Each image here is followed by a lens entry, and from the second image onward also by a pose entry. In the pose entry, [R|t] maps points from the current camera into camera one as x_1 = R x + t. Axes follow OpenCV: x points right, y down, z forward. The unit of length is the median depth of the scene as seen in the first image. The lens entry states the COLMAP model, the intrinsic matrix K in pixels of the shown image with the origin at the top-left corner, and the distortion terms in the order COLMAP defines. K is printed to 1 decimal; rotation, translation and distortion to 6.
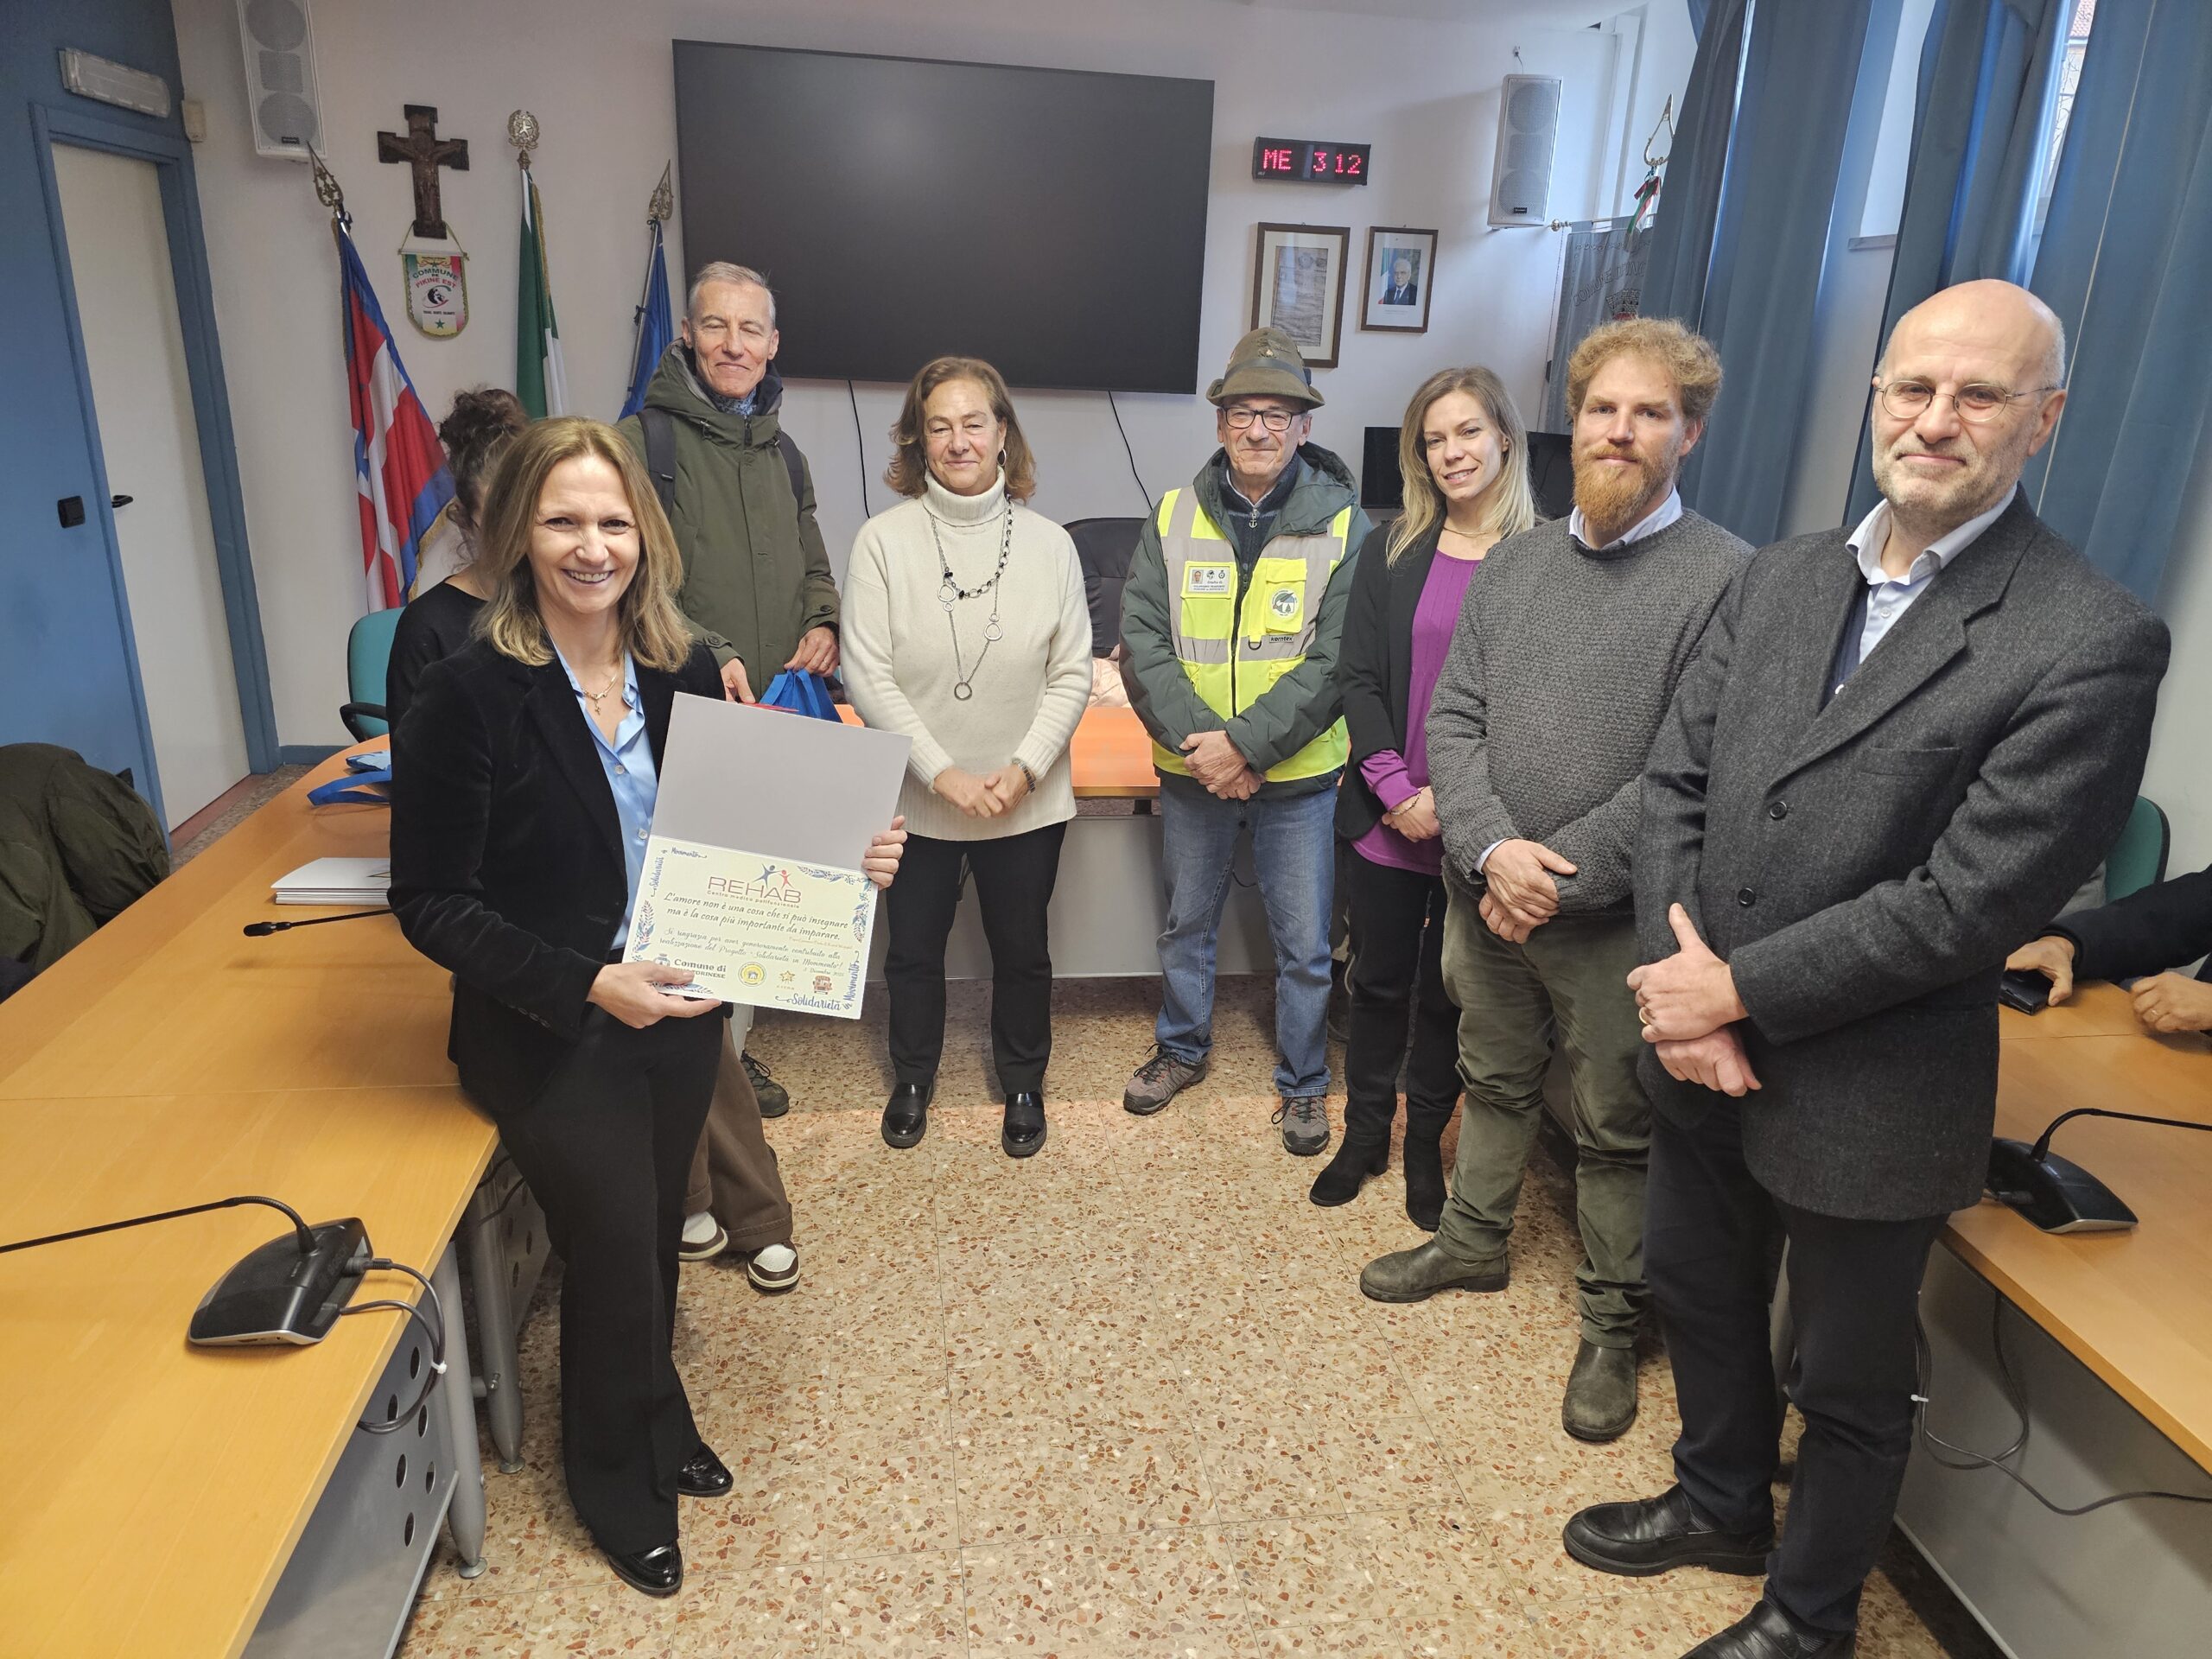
lens RADIAL K [[1489.5, 0, 1113.0], [0, 1489.5, 832.4], [0, 0, 1]] dist [0.055859, -0.053168]
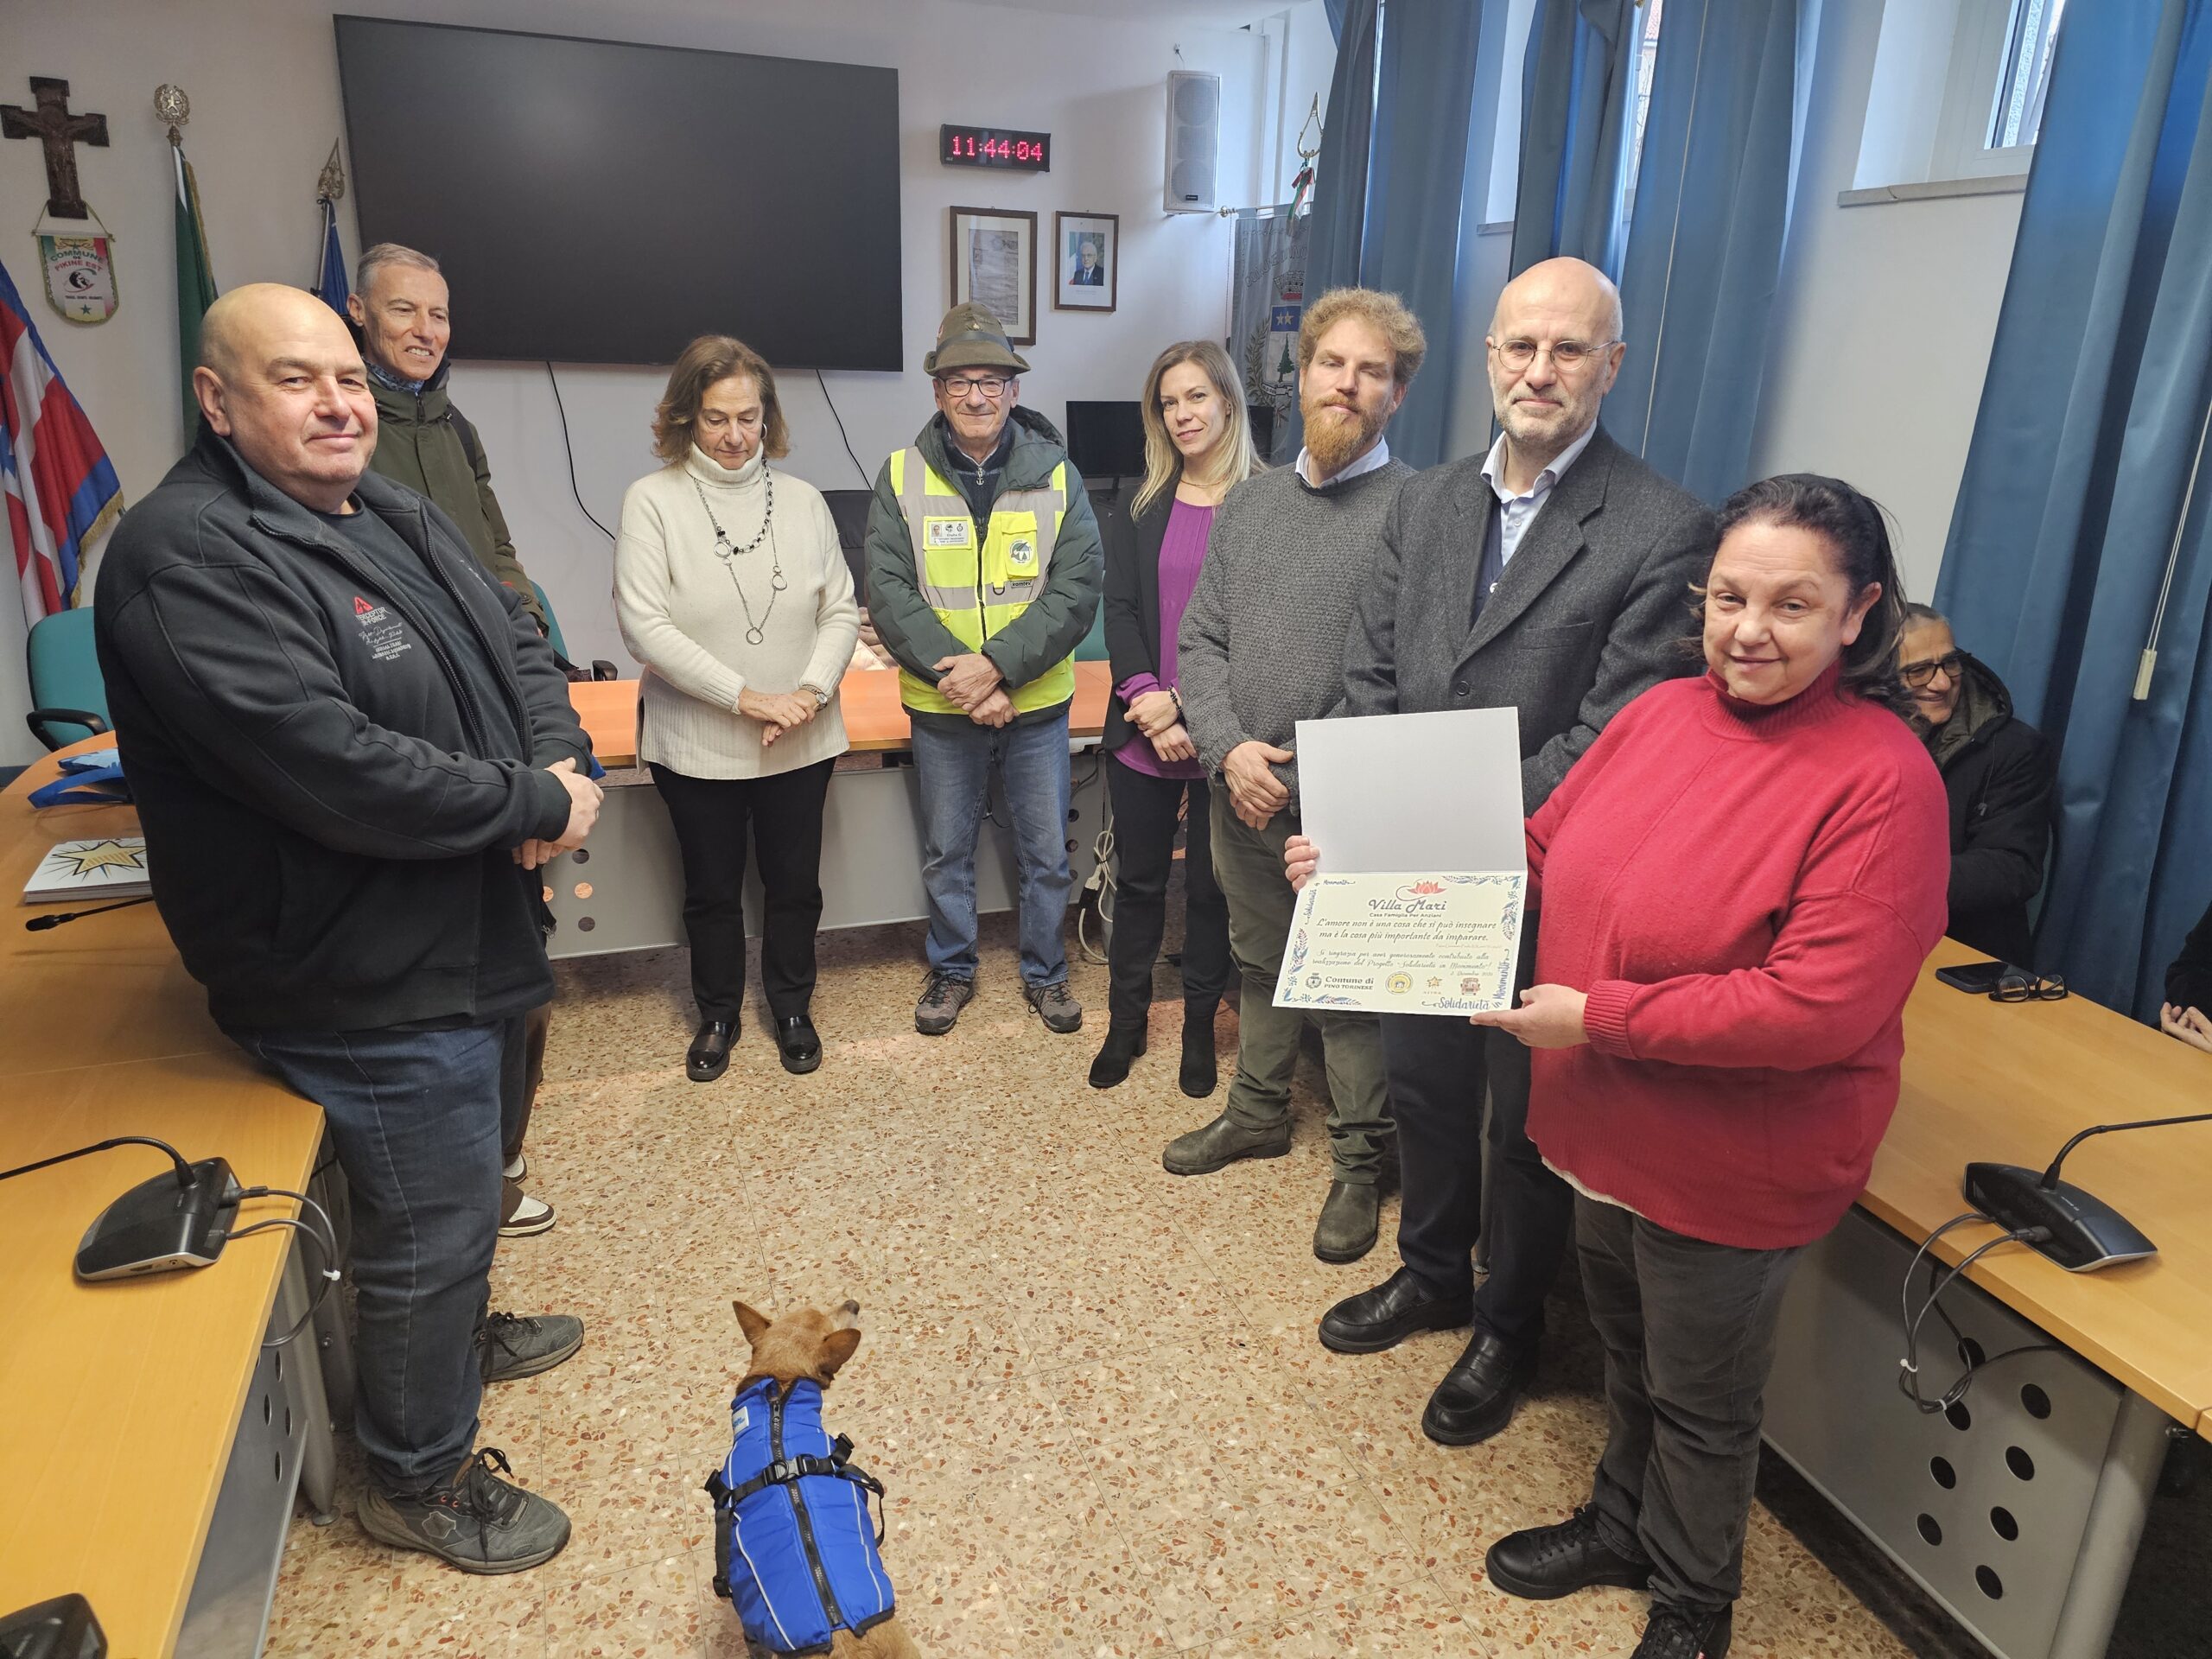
lens RADIAL K [[1489.5, 0, 1120.1], [0, 1489.5, 819.4], [0, 0, 1]] dist [0.055859, -0.053168]
pose [[0.977954, -0.075042, 0.194873, -0.050018], [0.074620, 0.997167, 0.009515, 0.037426], [-0.195035, 0.005236, 0.980782, -0.094829]]
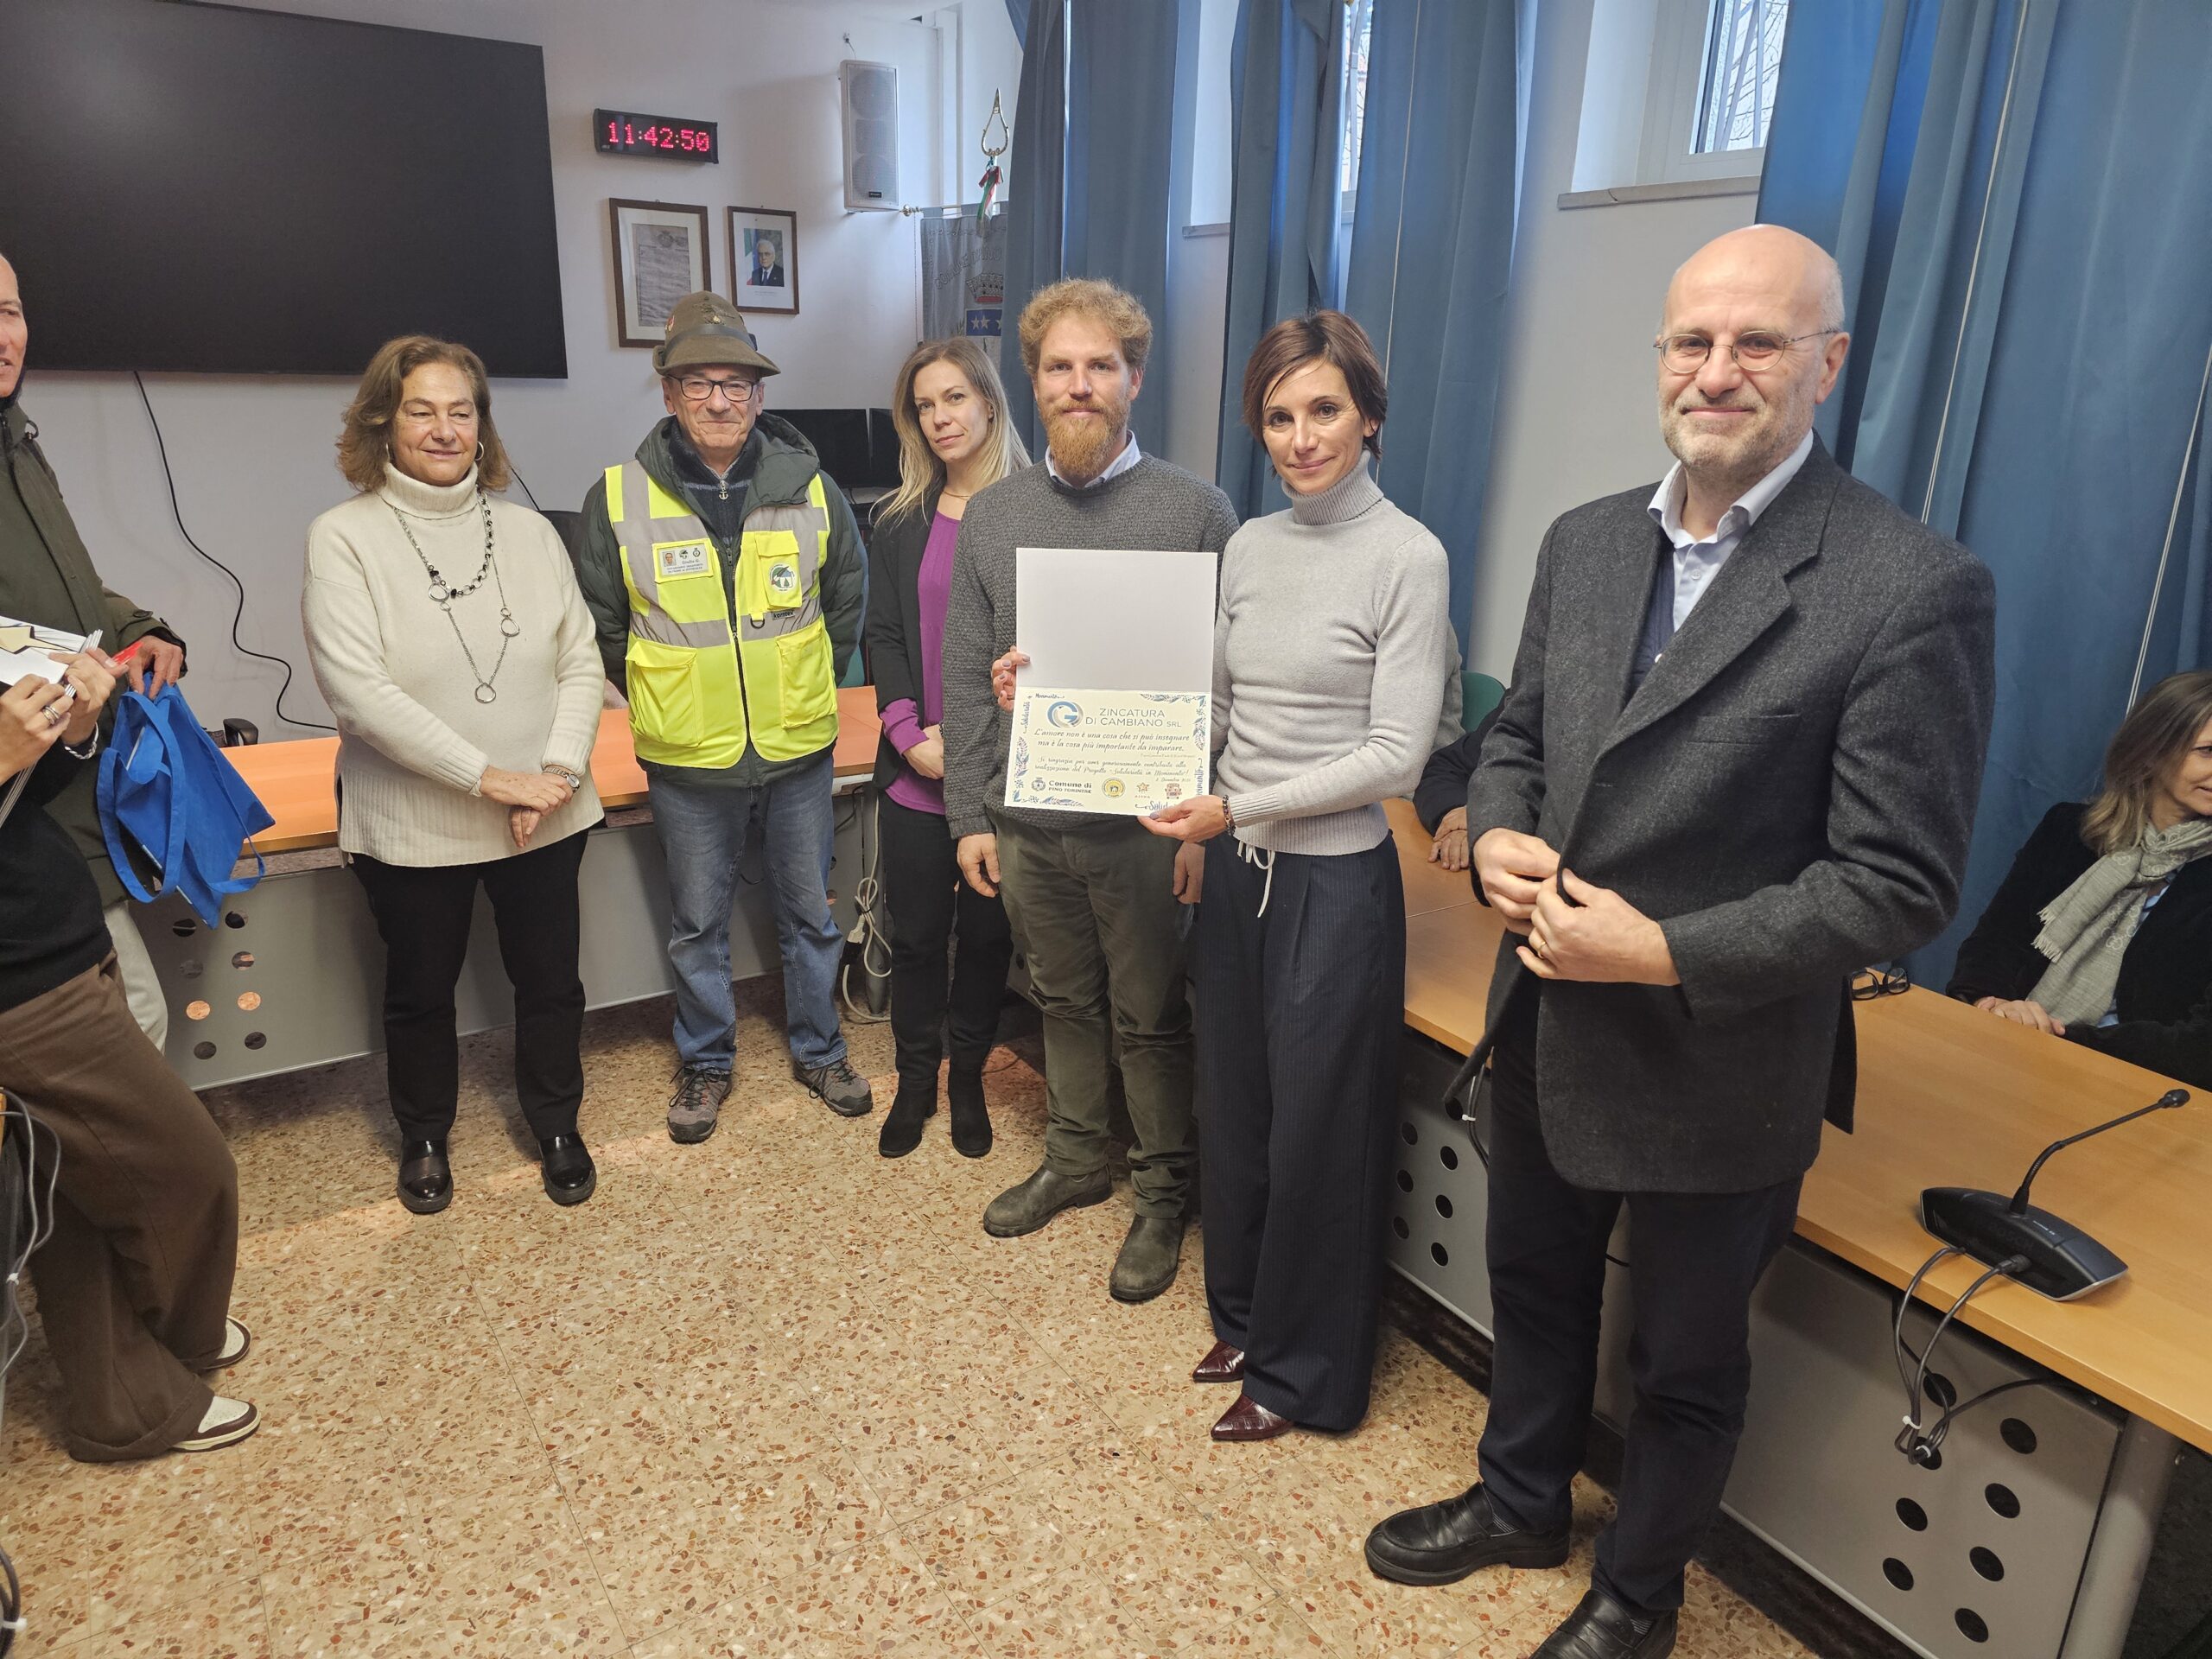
lens RADIAL K [[1489.5, 0, 1087.3], [0, 1489.5, 815.5], [0, 0, 1]] dist [0.055859, -0.053168]
pose [[0.910959, -0.138442, 0.388571, -0.113836], [0.140399, 0.989816, 0.023506, 0.000649], [-0.387868, 0.033142, 0.921119, 0.039460]]
